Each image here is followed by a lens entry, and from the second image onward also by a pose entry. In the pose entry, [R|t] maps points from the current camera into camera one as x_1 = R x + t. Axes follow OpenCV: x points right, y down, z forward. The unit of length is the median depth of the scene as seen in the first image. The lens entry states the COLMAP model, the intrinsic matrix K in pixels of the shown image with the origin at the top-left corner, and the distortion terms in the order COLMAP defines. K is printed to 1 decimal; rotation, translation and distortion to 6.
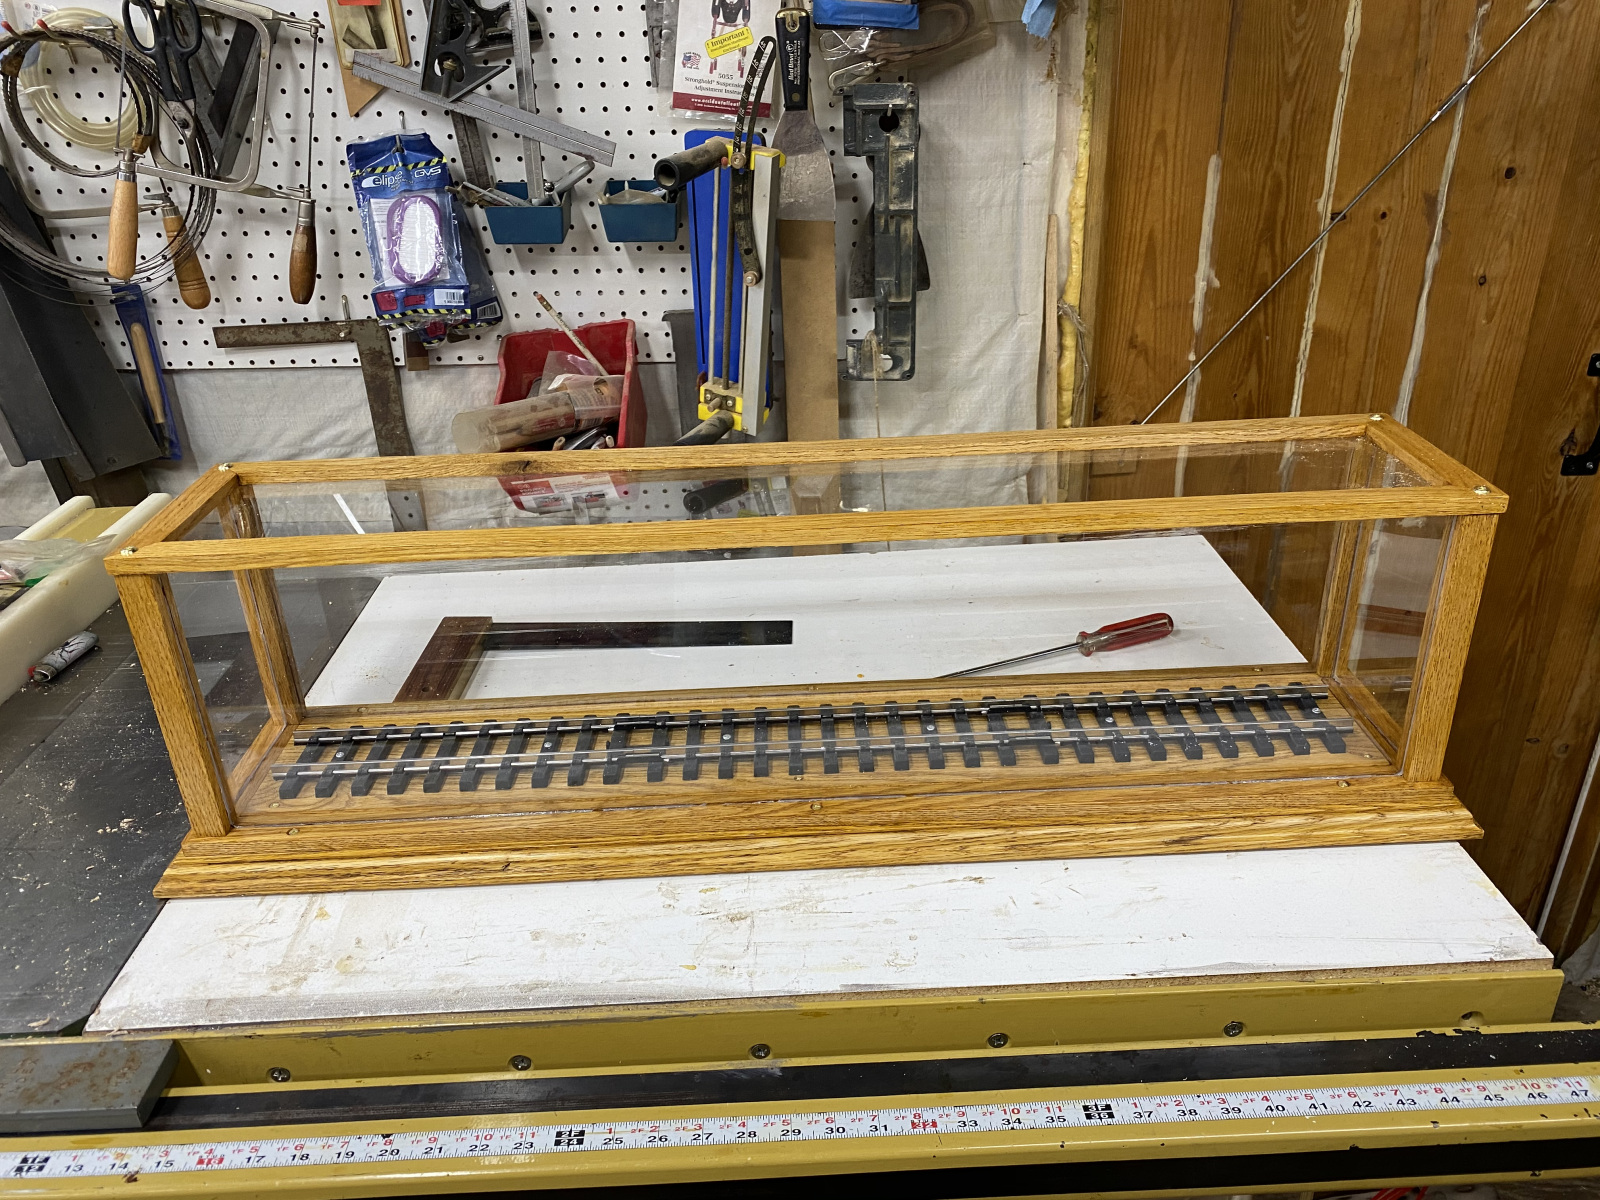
lens RADIAL K [[1255.5, 0, 803.2], [0, 1255.5, 626.5], [0, 0, 1]] dist [0.025855, -0.005120]
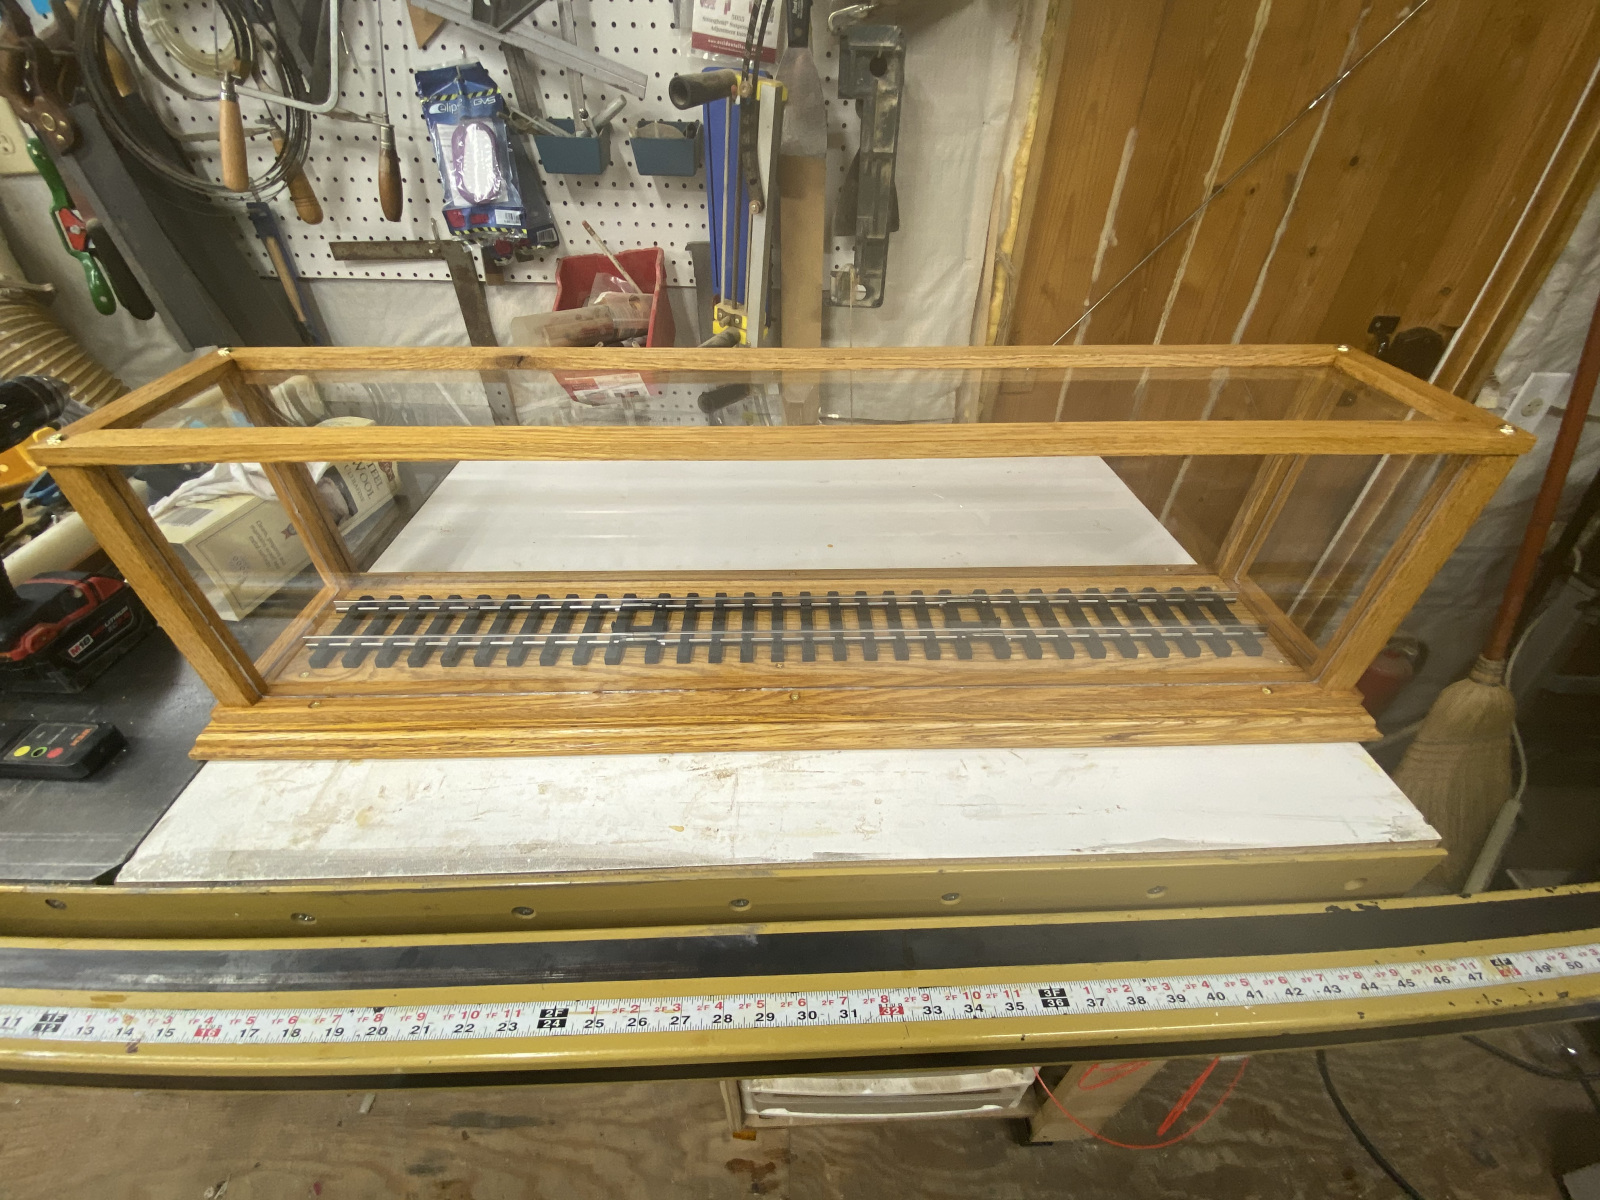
lens RADIAL K [[652.9, 0, 795.4], [0, 652.9, 608.8], [0, 0, 1]] dist [0.014678, -0.016199]
pose [[0.999173, 0.035340, 0.020098, -0.002151], [-0.038741, 0.977542, 0.207150, -0.033287], [-0.012326, -0.207758, 0.978103, 0.294957]]
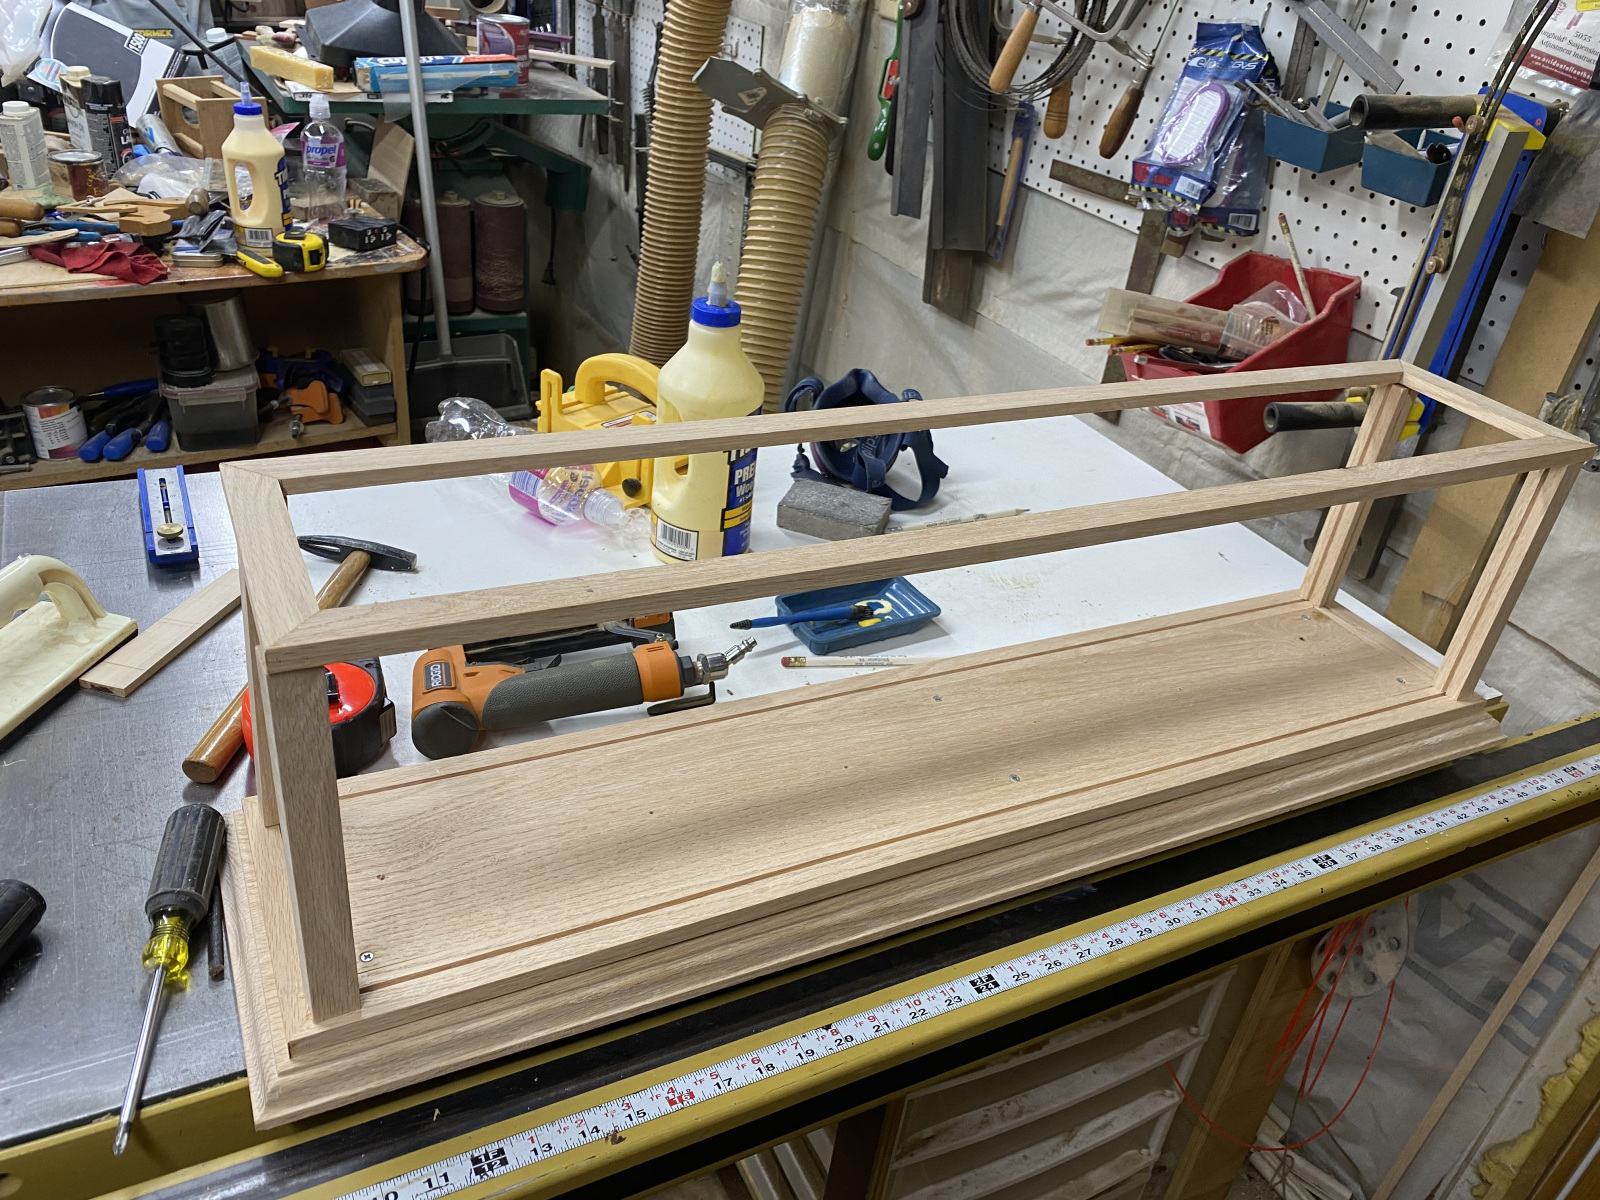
lens RADIAL K [[1255.5, 0, 803.2], [0, 1255.5, 626.5], [0, 0, 1]] dist [0.025855, -0.005120]
pose [[0.505212, 0.537746, -0.674974, 0.432328], [-0.503377, 0.818918, 0.275653, -0.094686], [0.700980, 0.200503, 0.684417, 0.156689]]
